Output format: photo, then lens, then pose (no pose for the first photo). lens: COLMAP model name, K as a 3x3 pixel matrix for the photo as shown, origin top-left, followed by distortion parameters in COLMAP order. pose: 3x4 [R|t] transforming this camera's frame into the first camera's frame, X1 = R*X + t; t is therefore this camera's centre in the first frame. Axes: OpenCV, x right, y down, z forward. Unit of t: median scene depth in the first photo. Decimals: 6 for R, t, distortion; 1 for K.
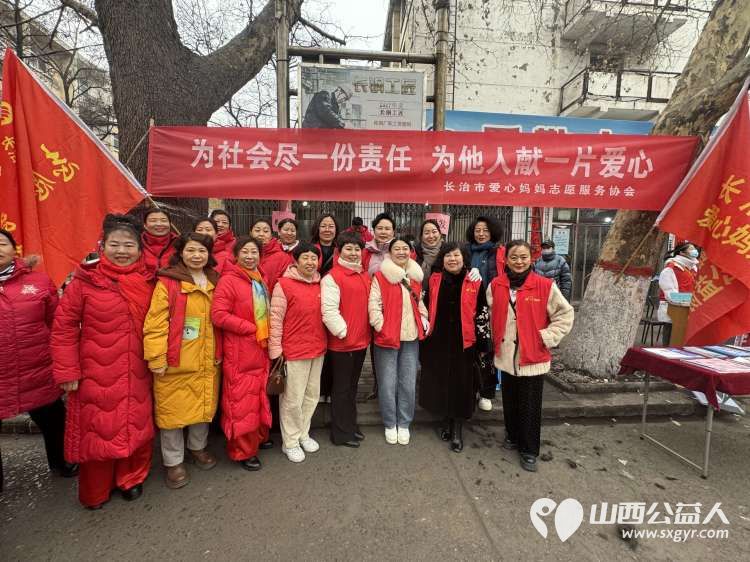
lens RADIAL K [[298.3, 0, 377.3], [0, 298.3, 282.3], [0, 0, 1]] dist [0.001361, 0.000320]
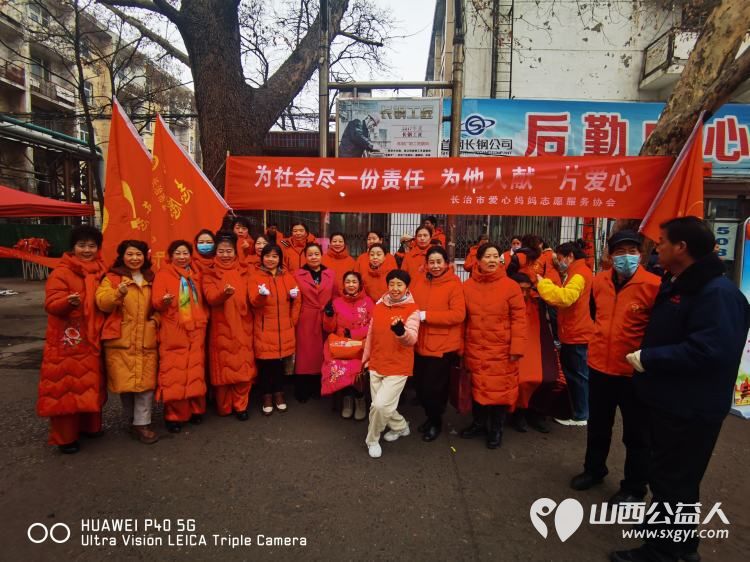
lens RADIAL K [[369.1, 0, 384.9], [0, 369.1, 281.7], [0, 0, 1]] dist [-0.032920, -0.001298]
pose [[0.991787, 0.016847, -0.126788, 0.151321], [-0.015132, 0.999781, 0.014478, -0.002543], [0.127004, -0.012441, 0.991824, -0.524239]]
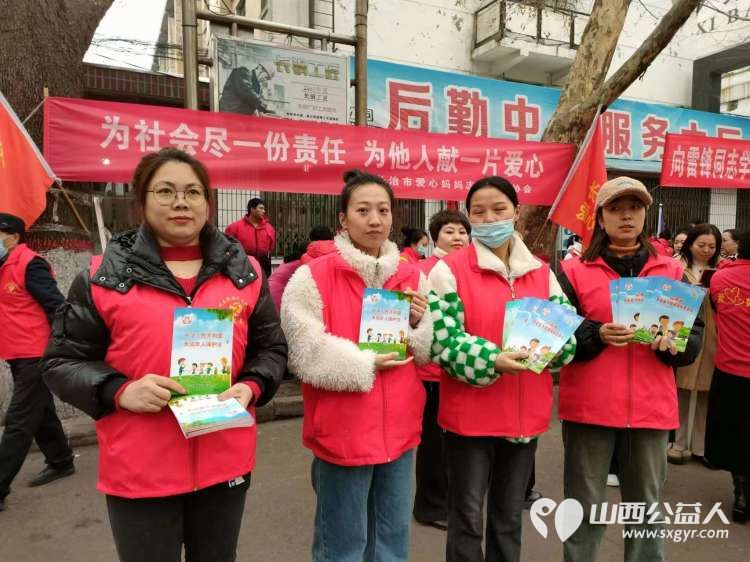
lens RADIAL K [[530.6, 0, 375.0], [0, 530.6, 281.0], [0, 0, 1]] dist [0.049634, -0.003219]
pose [[0.940741, -0.033261, 0.337490, -0.413247], [0.040155, 0.999103, -0.013467, 0.054469], [-0.336739, 0.026222, 0.941233, -0.727228]]
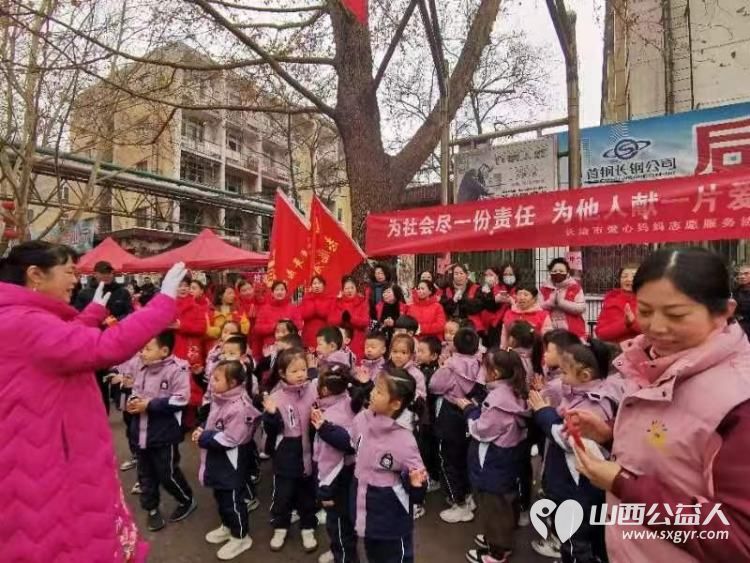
lens RADIAL K [[369.1, 0, 384.9], [0, 369.1, 282.2], [0, 0, 1]] dist [-0.032920, -0.001298]
pose [[0.836577, -0.023441, -0.547347, 0.419889], [-0.025803, 0.996290, -0.082106, 0.010657], [0.547241, 0.082811, 0.832868, -0.600477]]
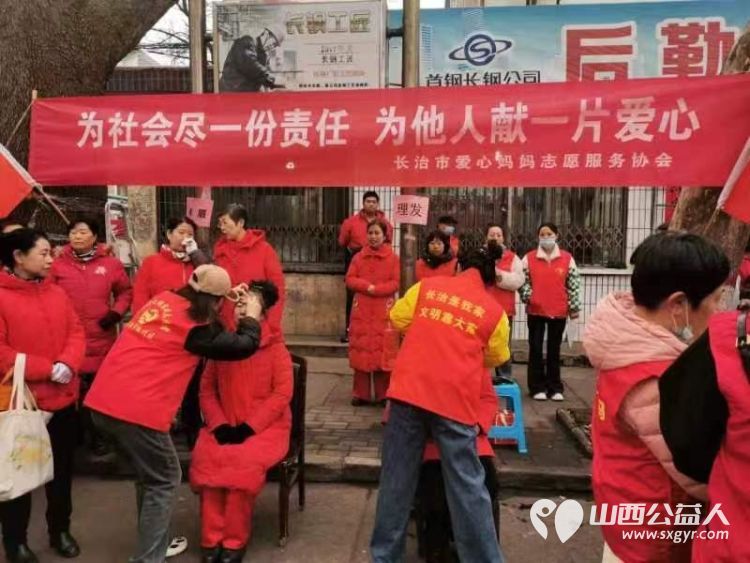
lens RADIAL K [[570.6, 0, 377.0], [0, 570.6, 275.6], [0, 0, 1]] dist [0.040792, -0.003625]
pose [[0.988514, -0.001990, -0.151114, 0.395359], [-0.003494, 0.999345, -0.036012, 0.007776], [0.151086, 0.036126, 0.987860, -0.382351]]
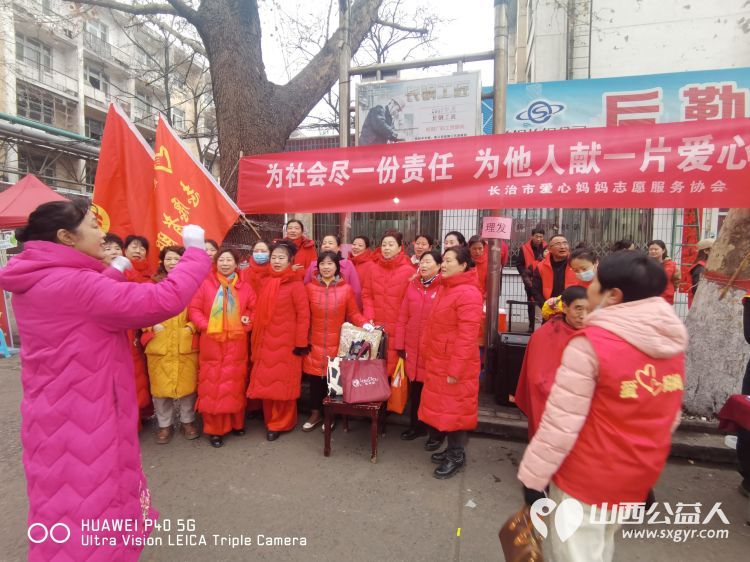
lens RADIAL K [[377.3, 0, 375.0], [0, 377.3, 281.0], [0, 0, 1]] dist [-0.037799, 0.001902]
pose [[0.941539, 0.019501, -0.336339, 0.290959], [-0.026266, 0.999534, -0.015576, -0.004730], [0.335878, 0.023499, 0.941612, -0.247765]]
